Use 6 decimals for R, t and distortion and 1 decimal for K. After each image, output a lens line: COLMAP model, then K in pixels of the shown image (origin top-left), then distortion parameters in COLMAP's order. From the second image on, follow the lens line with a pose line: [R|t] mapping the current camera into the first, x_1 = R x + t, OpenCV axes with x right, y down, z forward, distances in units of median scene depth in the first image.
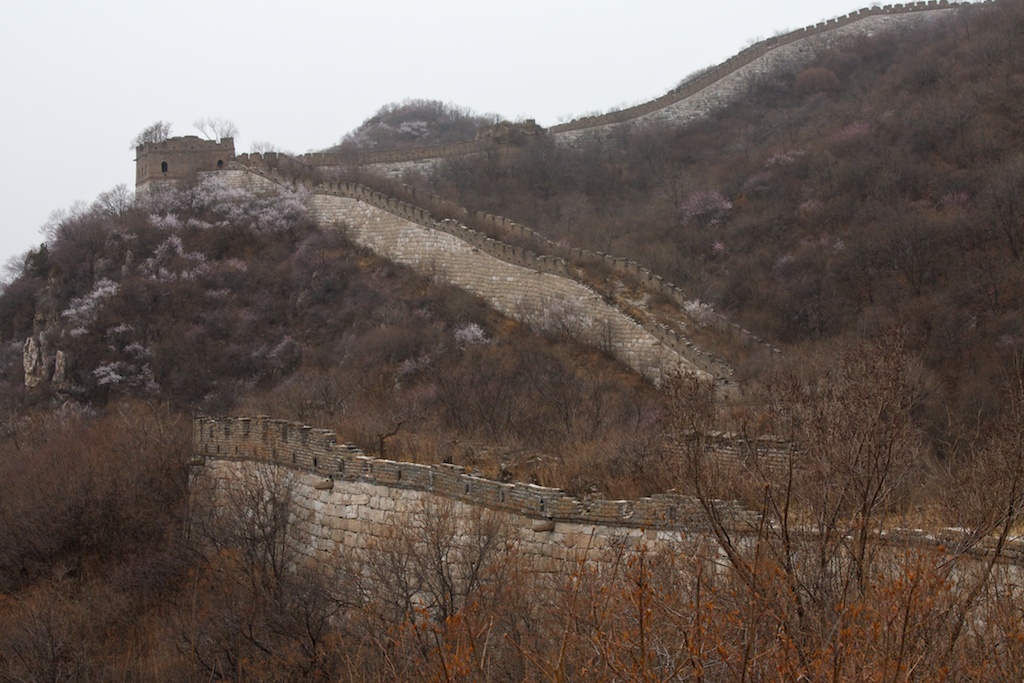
lens RADIAL K [[2131.0, 0, 512.0], [0, 2131.0, 341.5], [0, 0, 1]] dist [0.048025, 0.066319]
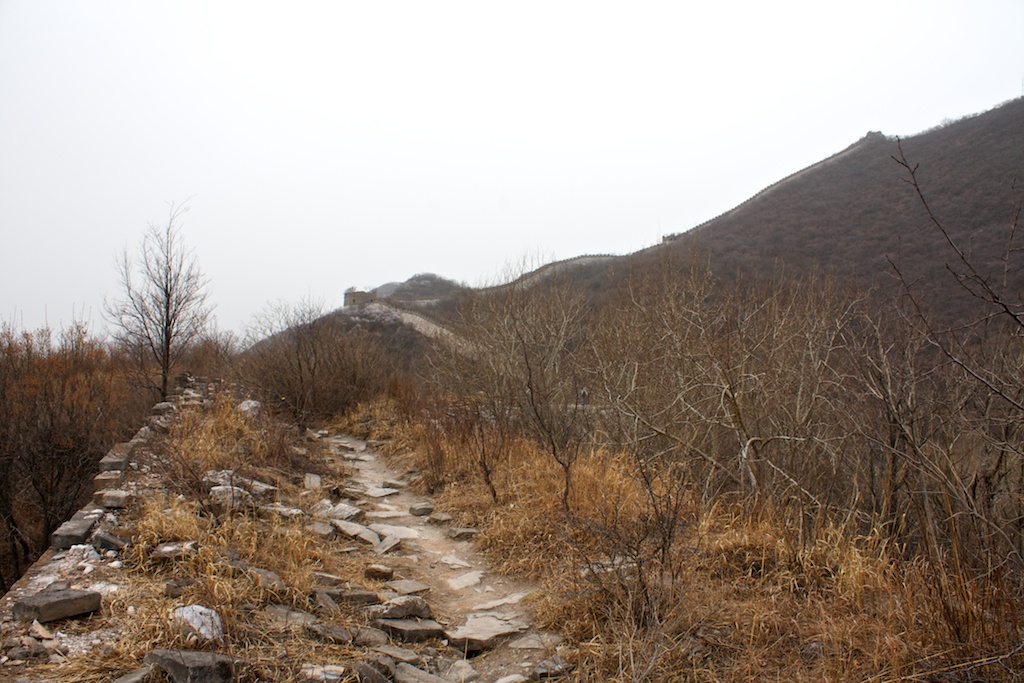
lens RADIAL K [[880.1, 0, 512.0], [0, 880.1, 341.5], [0, 0, 1]] dist [-0.073793, 0.012796]
pose [[0.995766, 0.055754, 0.073079, -0.024093], [-0.054369, 0.998304, -0.020806, -0.008359], [-0.074116, 0.016744, 0.997109, -0.336402]]
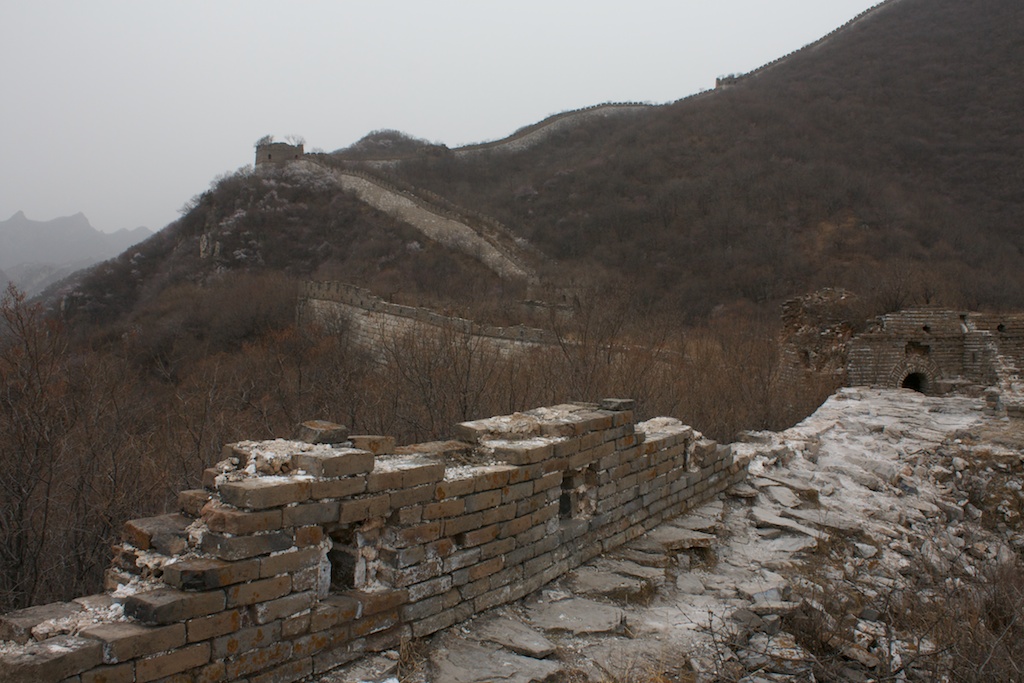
lens RADIAL K [[1034.1, 0, 512.0], [0, 1034.1, 341.5], [0, 0, 1]] dist [-0.115495, 0.023548]
pose [[0.994129, 0.056448, 0.092310, -0.009923], [-0.064339, 0.994313, 0.084871, -0.002167], [-0.086994, -0.090312, 0.992107, -0.036209]]
